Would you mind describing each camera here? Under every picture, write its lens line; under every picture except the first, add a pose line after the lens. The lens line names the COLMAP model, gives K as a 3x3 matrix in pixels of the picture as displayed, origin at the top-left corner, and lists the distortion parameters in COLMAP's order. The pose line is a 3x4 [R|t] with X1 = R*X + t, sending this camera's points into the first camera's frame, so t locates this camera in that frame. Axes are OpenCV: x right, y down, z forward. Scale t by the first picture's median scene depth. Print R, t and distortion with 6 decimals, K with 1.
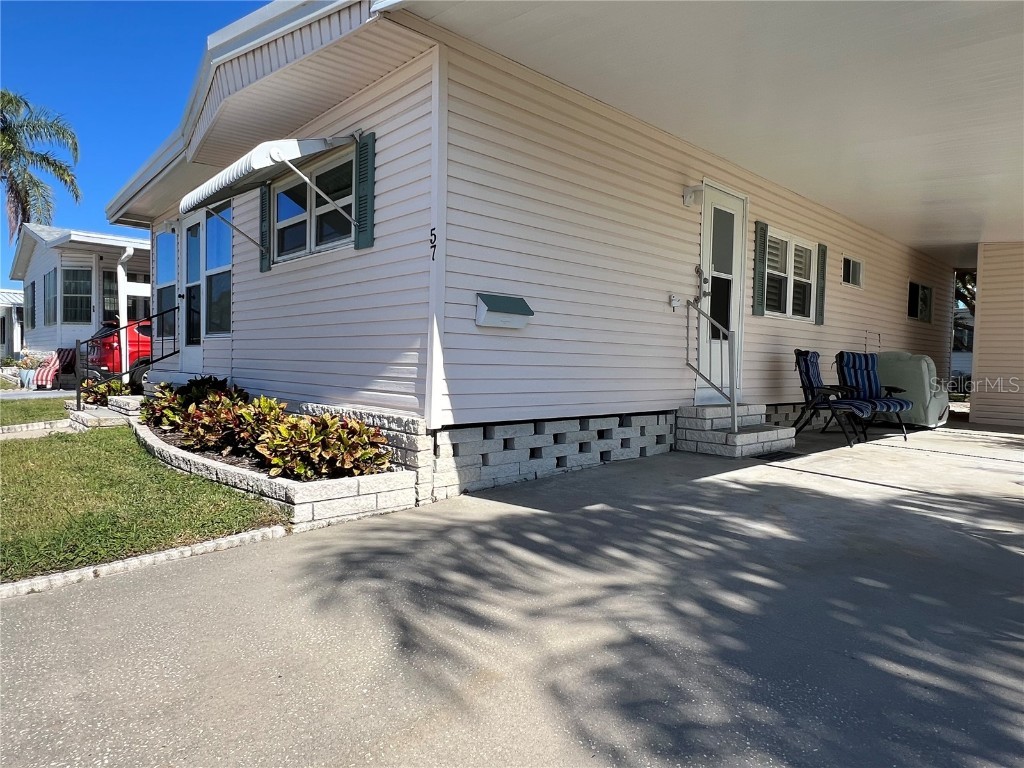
lens RADIAL K [[620.9, 0, 513.3], [0, 620.9, 386.4], [0, 0, 1]] dist [-0.004215, 0.001287]
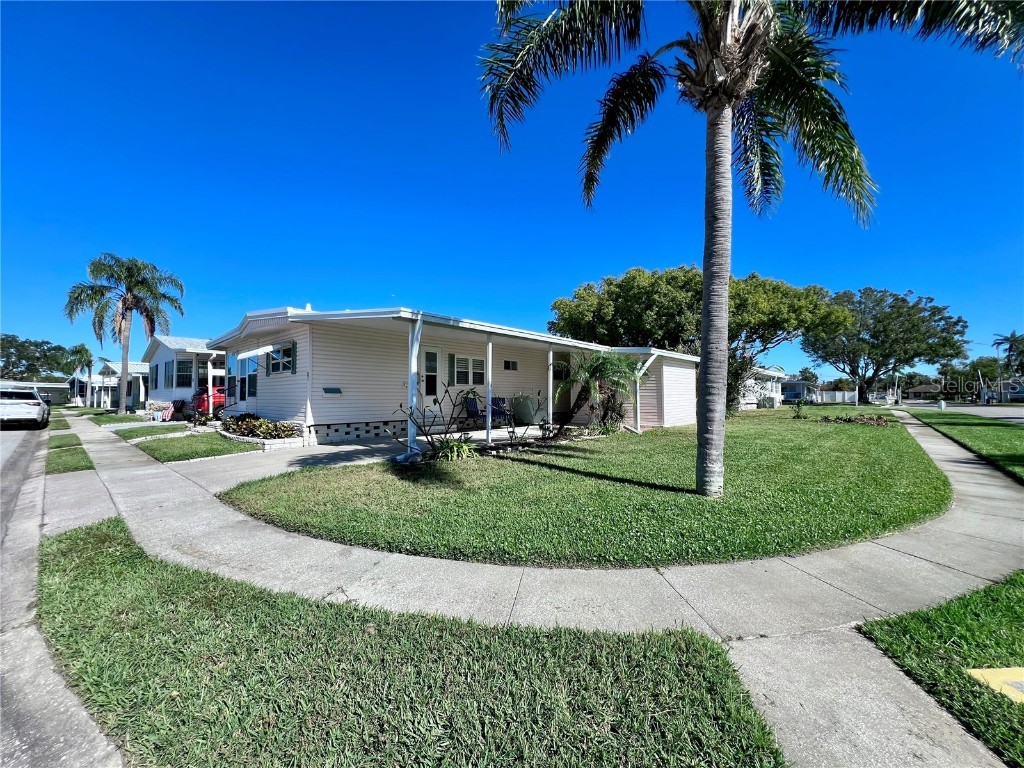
lens RADIAL K [[410.0, 0, 513.2], [0, 410.0, 381.2], [0, 0, 1]] dist [-0.004228, 0.001182]
pose [[0.995321, -0.020517, 0.094420, 0.574085], [0.027590, 0.996860, -0.074226, 0.012362], [-0.092600, 0.076484, 0.992762, -1.033762]]
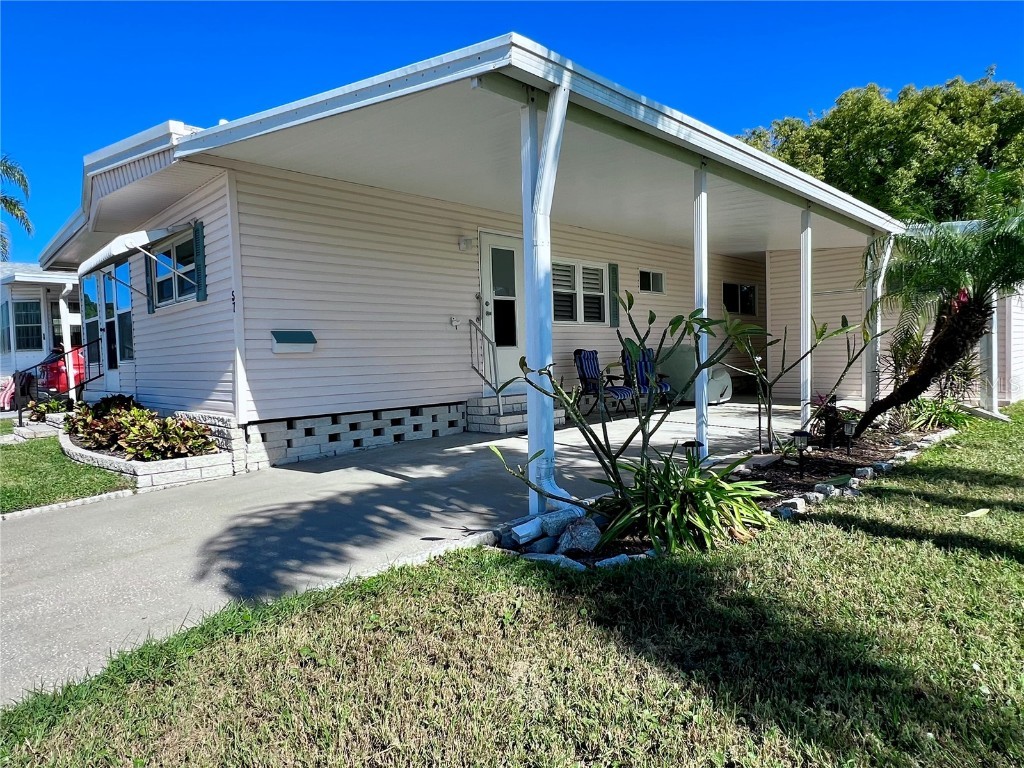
lens RADIAL K [[620.9, 0, 513.4], [0, 620.9, 385.7], [0, 0, 1]] dist [-0.004215, 0.001287]
pose [[0.998198, -0.053076, 0.027989, 0.327872], [0.052900, 0.998575, 0.006987, 0.000063], [-0.028319, -0.005494, 0.999584, -0.348557]]
